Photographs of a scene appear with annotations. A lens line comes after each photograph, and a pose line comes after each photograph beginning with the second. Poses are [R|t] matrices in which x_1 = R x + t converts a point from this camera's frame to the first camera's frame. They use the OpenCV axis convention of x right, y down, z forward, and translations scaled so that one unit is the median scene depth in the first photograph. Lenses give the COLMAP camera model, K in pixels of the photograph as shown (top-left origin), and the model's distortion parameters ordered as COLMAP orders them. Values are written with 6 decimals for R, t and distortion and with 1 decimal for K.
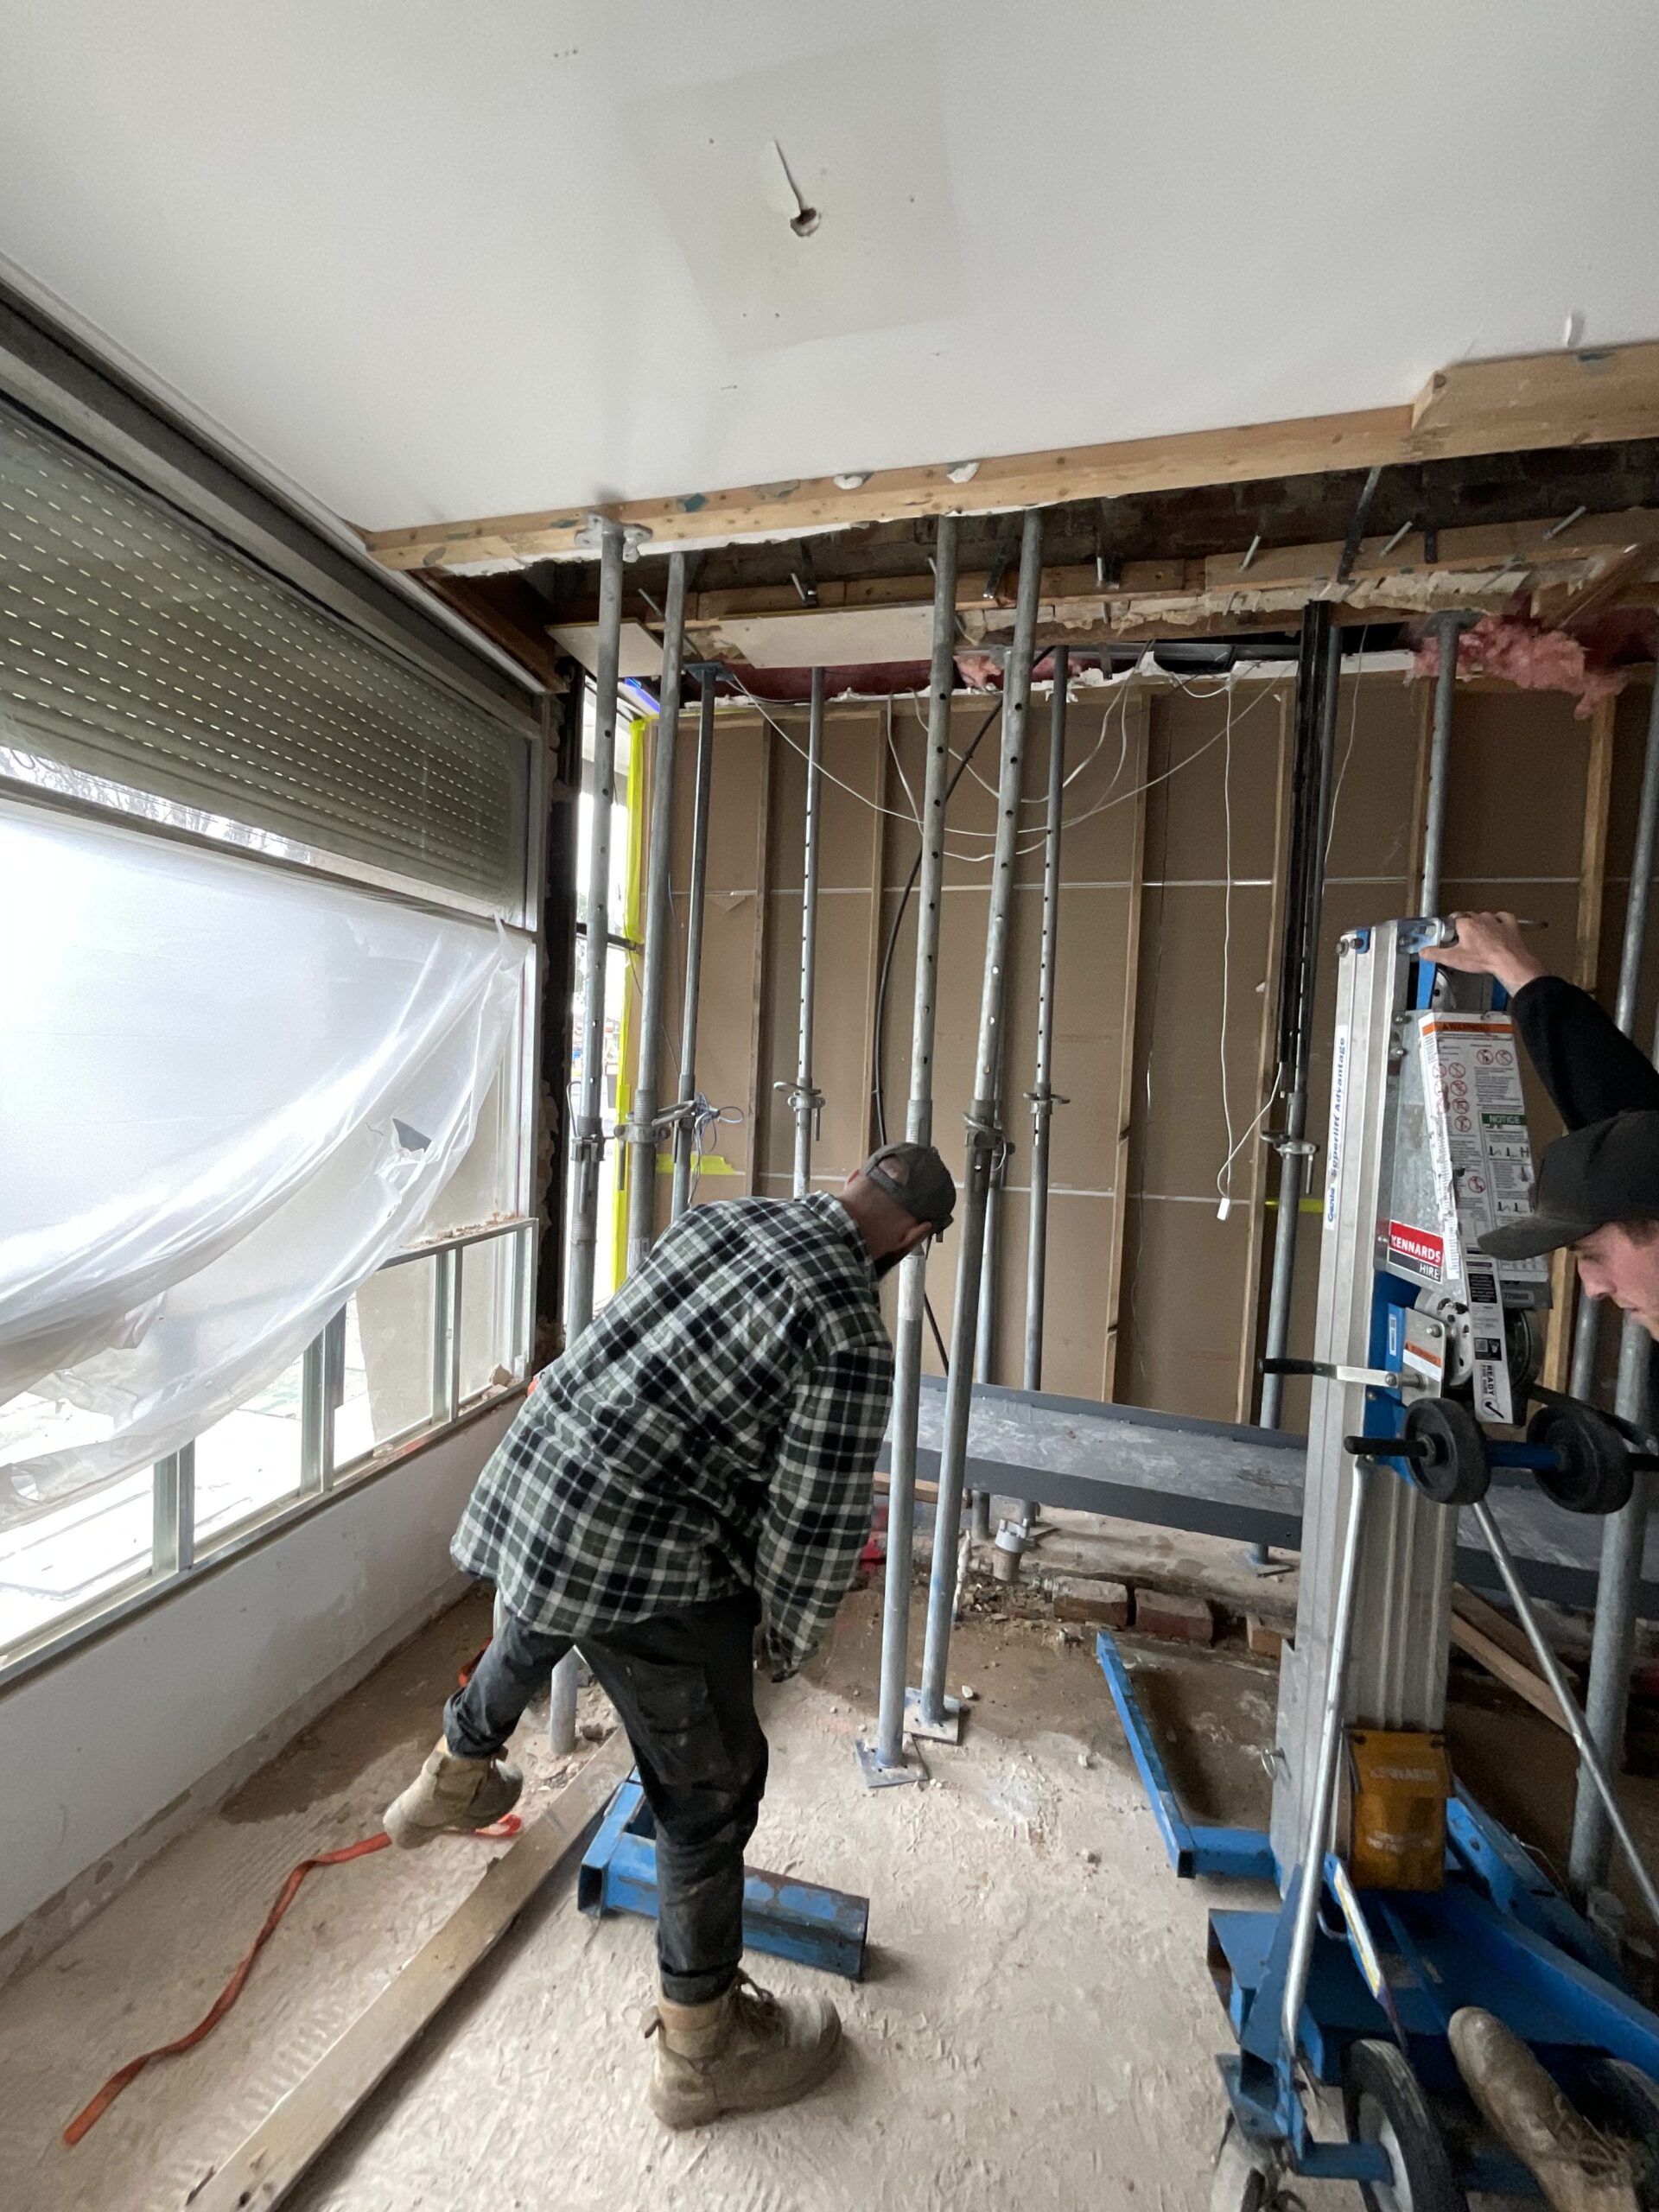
lens RADIAL K [[869.4, 0, 831.2], [0, 869.4, 1133.8], [0, 0, 1]] dist [0.008595, 0.000103]
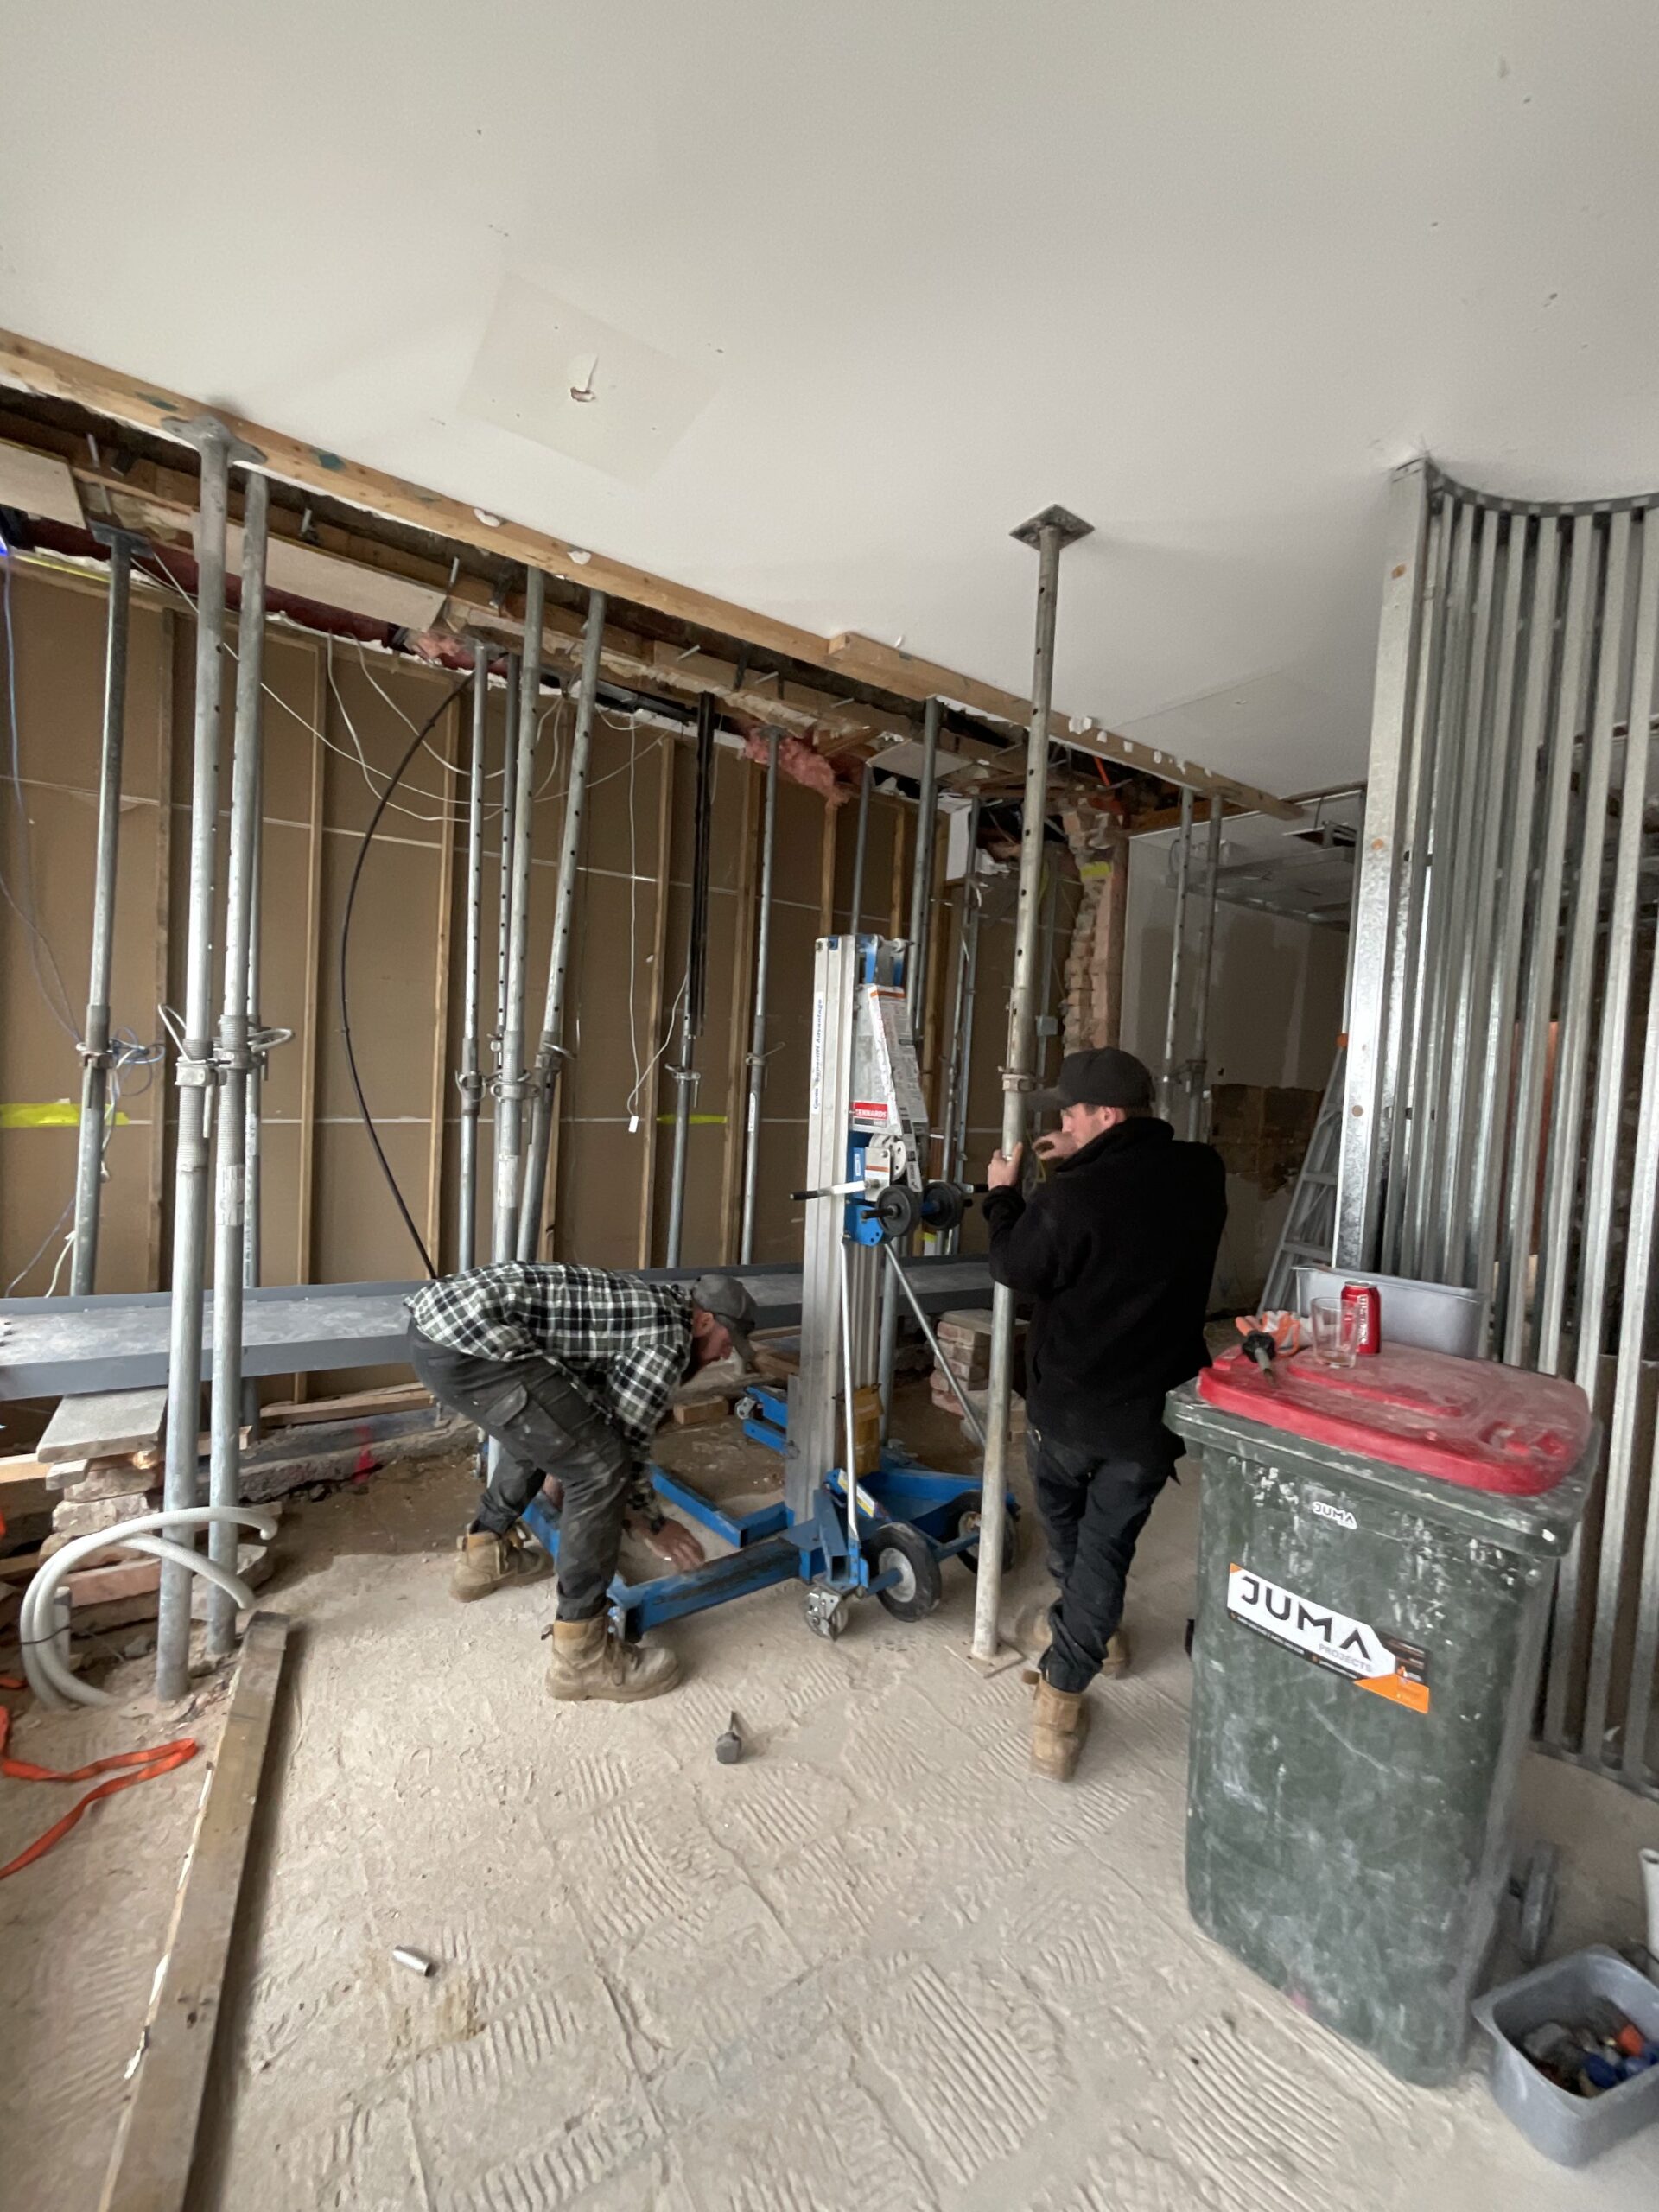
lens RADIAL K [[892.4, 0, 830.6], [0, 892.4, 1102.4], [0, 0, 1]] dist [0.002428, 0.000094]
pose [[0.674412, -0.036651, 0.737445, -0.537508], [0.036128, 0.999209, 0.016621, 0.050424], [-0.737471, 0.015433, 0.675203, -0.151466]]
